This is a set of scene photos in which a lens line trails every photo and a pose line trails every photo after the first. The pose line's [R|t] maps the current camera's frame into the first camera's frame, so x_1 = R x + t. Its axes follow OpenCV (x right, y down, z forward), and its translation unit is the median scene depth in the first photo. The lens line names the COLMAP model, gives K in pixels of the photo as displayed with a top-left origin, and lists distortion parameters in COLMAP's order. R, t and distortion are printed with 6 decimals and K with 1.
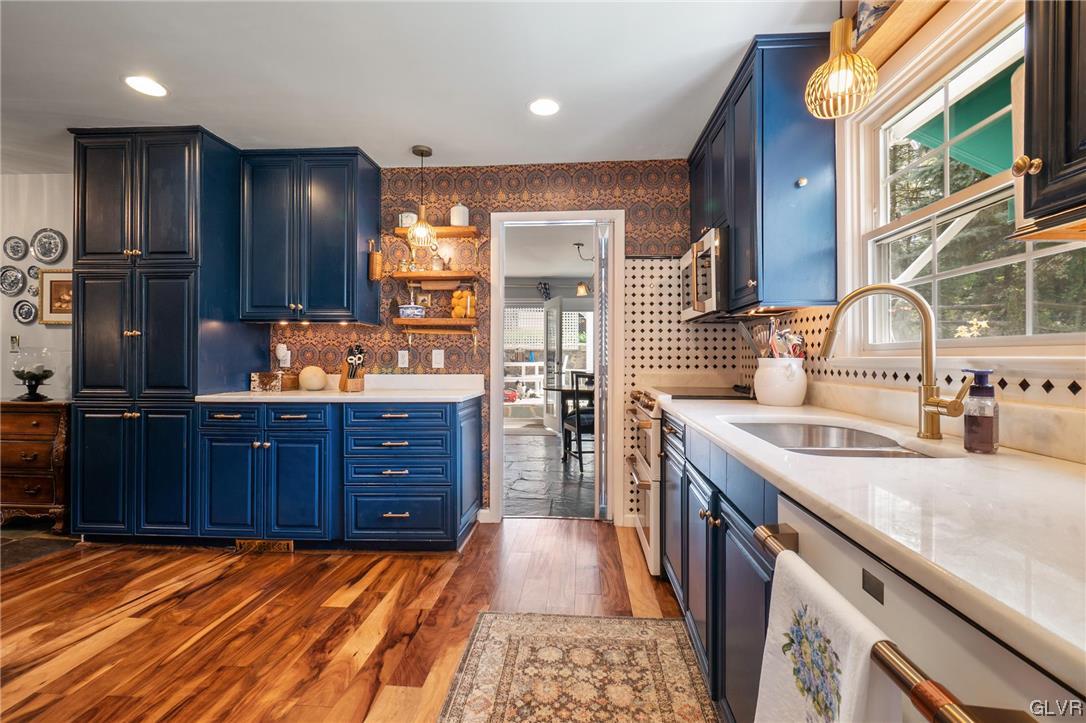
lens RADIAL K [[487.3, 0, 548.2], [0, 487.3, 357.6], [0, 0, 1]] dist [0.008456, -0.003942]
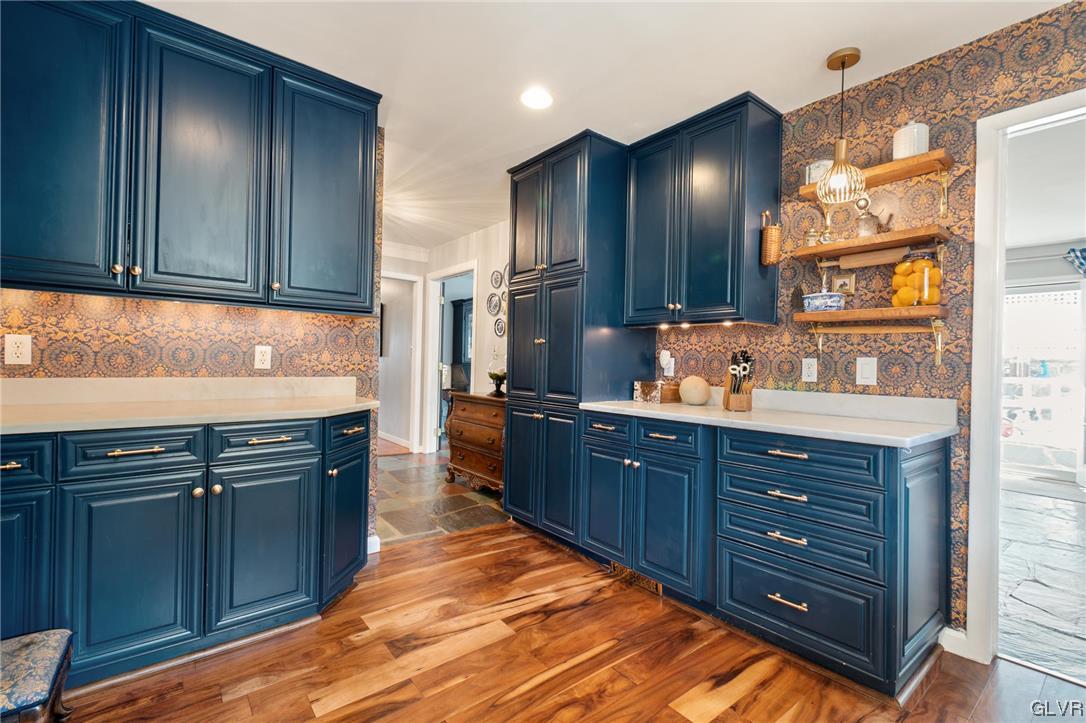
lens RADIAL K [[487.3, 0, 546.5], [0, 487.3, 362.4], [0, 0, 1]] dist [0.008456, -0.003942]
pose [[0.683664, 0.010870, -0.729716, -0.044799], [-0.016996, 0.999855, -0.001029, -0.001540], [0.729599, 0.013106, 0.683750, 0.262495]]
